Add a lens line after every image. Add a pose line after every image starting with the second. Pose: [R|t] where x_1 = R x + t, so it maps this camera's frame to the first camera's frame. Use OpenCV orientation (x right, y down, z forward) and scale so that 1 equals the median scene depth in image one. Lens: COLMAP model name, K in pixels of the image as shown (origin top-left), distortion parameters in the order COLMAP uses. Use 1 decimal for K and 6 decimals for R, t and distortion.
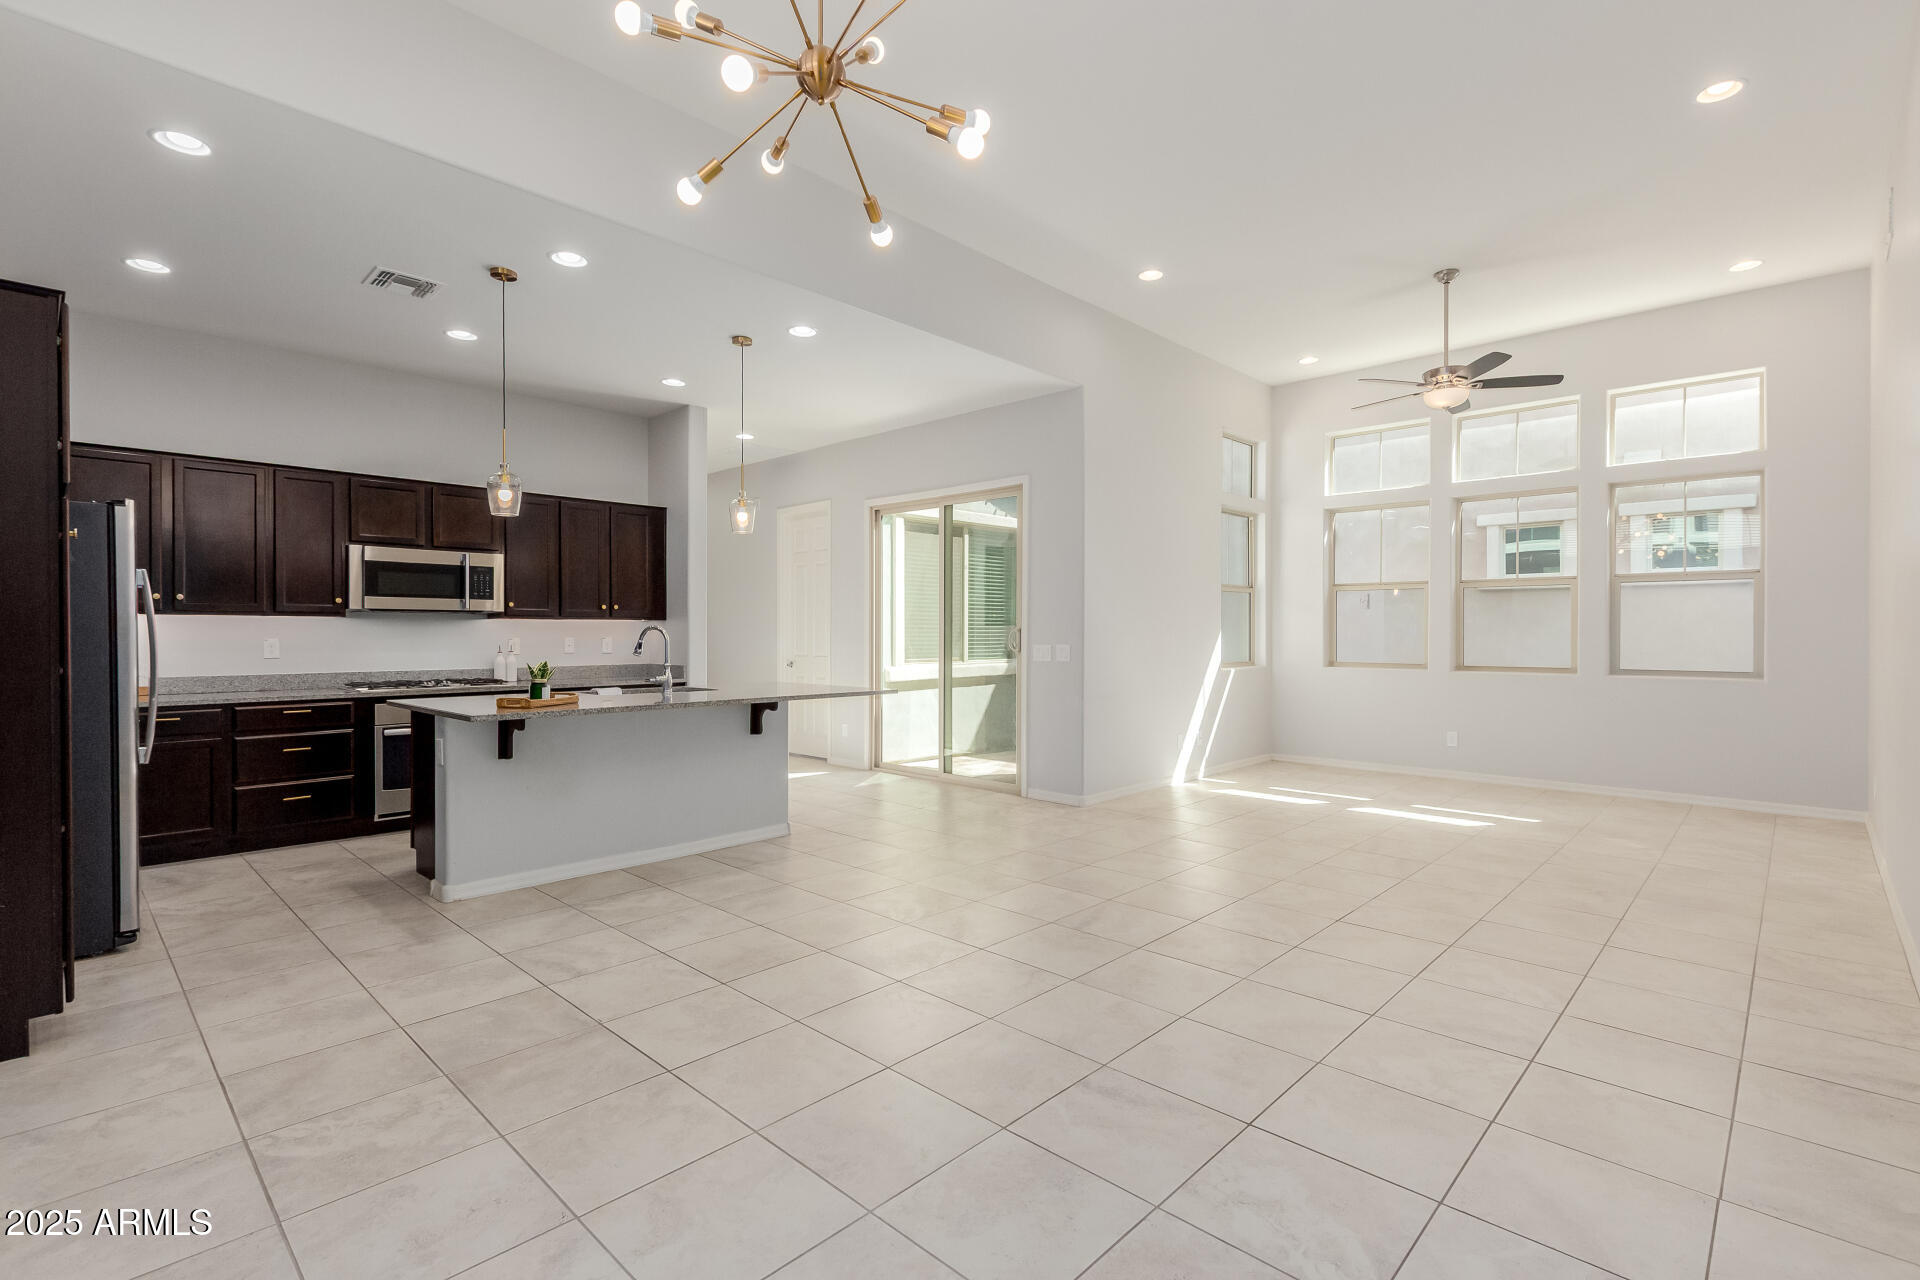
lens RADIAL K [[879.1, 0, 955.2], [0, 879.1, 636.9], [0, 0, 1]] dist [0.004715, -0.000653]
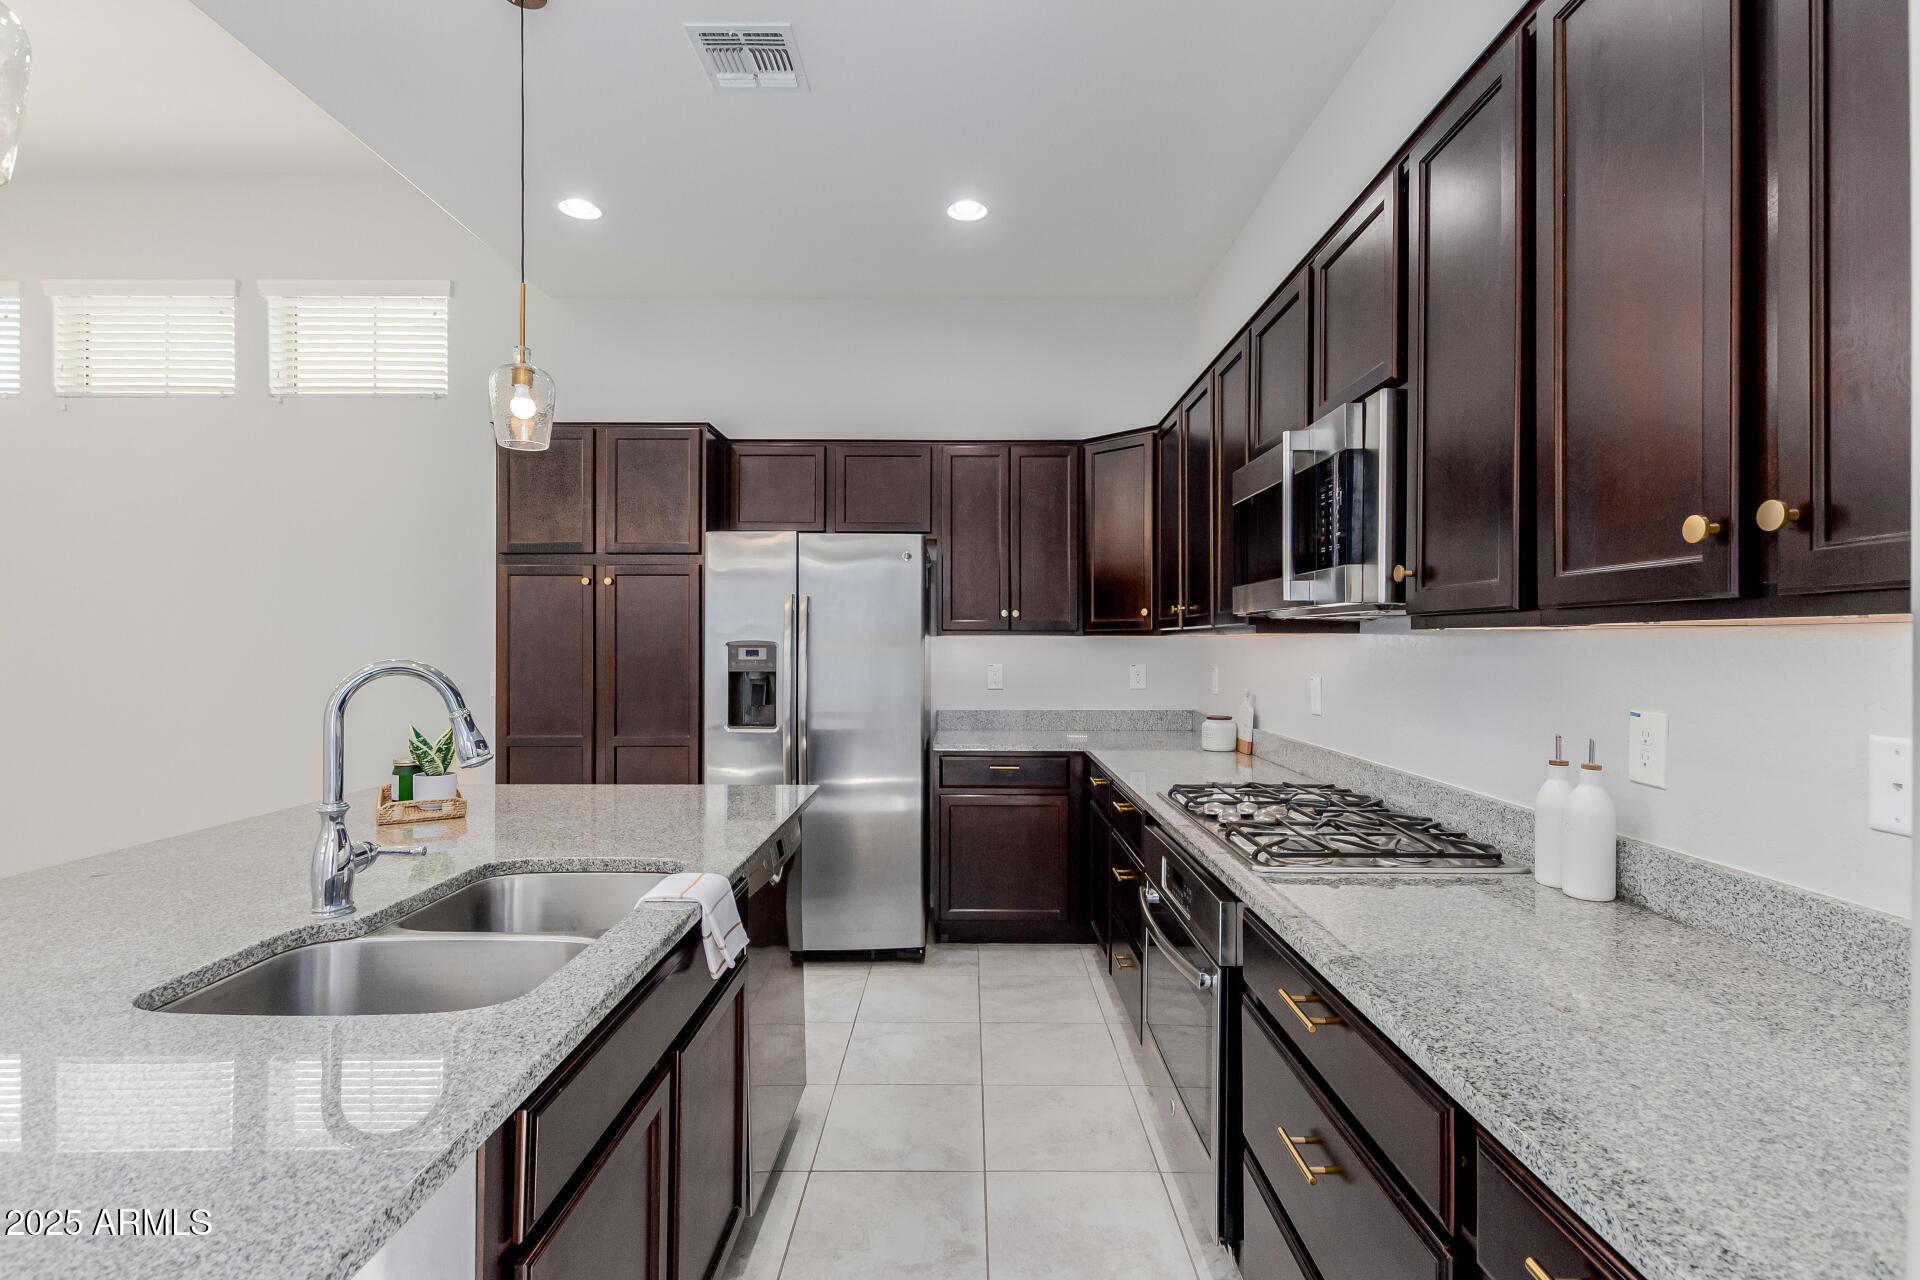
lens RADIAL K [[901.6, 0, 974.0], [0, 901.6, 644.8], [0, 0, 1]] dist [0.011604, -0.001908]
pose [[-0.714898, 0.000496, -0.699228, -0.263778], [-0.004109, 0.999980, 0.004910, -0.019282], [0.699216, 0.006383, -0.714882, 1.270546]]
